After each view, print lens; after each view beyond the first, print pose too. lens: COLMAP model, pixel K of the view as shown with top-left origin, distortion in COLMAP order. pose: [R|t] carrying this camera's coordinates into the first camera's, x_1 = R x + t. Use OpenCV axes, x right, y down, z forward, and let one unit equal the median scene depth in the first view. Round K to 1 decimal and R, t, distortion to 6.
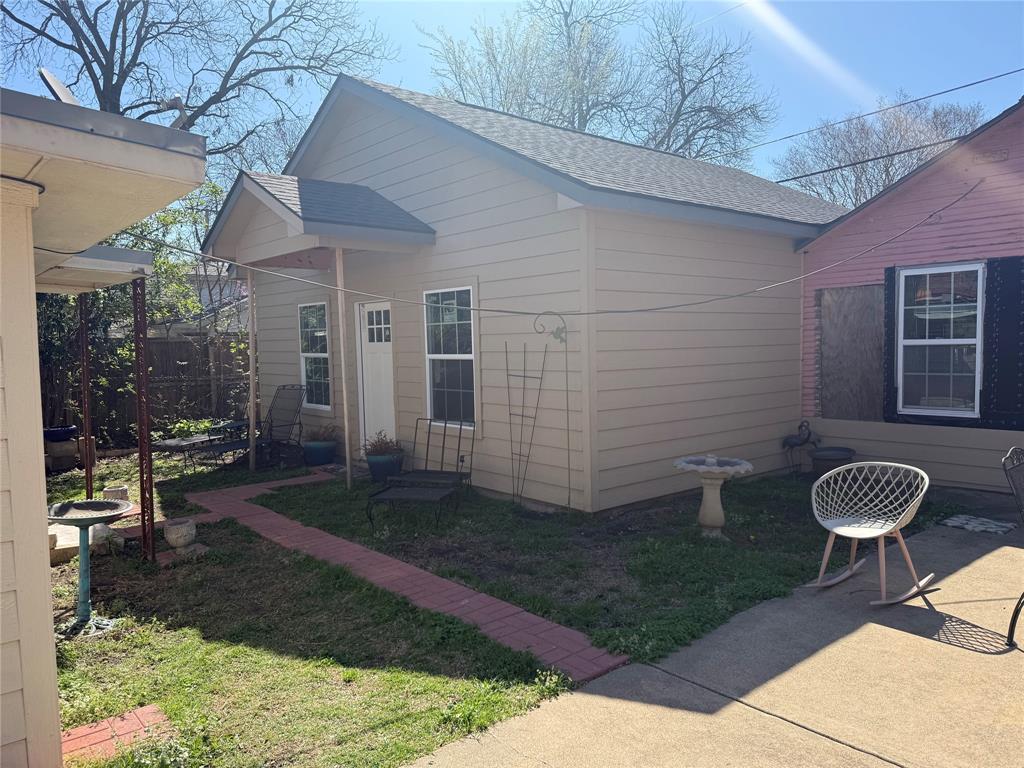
lens RADIAL K [[723.9, 0, 512.0], [0, 723.9, 384.0], [0, 0, 1]] dist [0.038899, -0.053627]
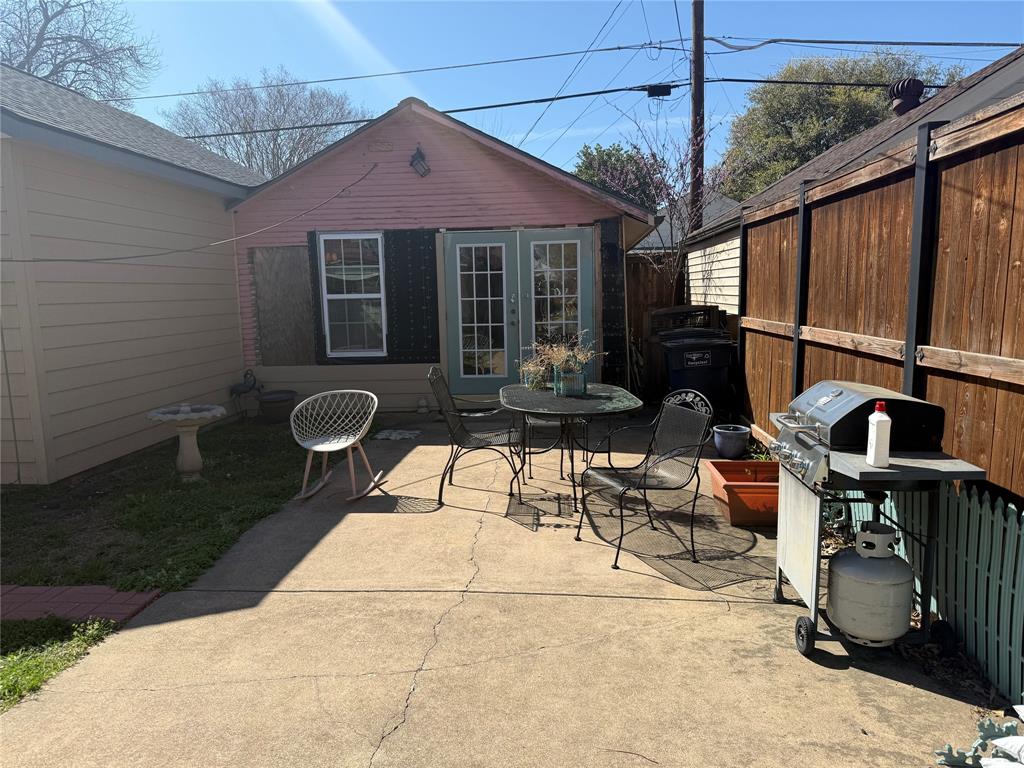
lens RADIAL K [[723.9, 0, 512.0], [0, 723.9, 384.0], [0, 0, 1]] dist [0.038899, -0.053627]
pose [[0.703865, -0.087618, 0.704909, -0.129032], [0.049854, 0.996010, 0.074021, 0.016631], [-0.708582, -0.016959, 0.705425, -0.063997]]
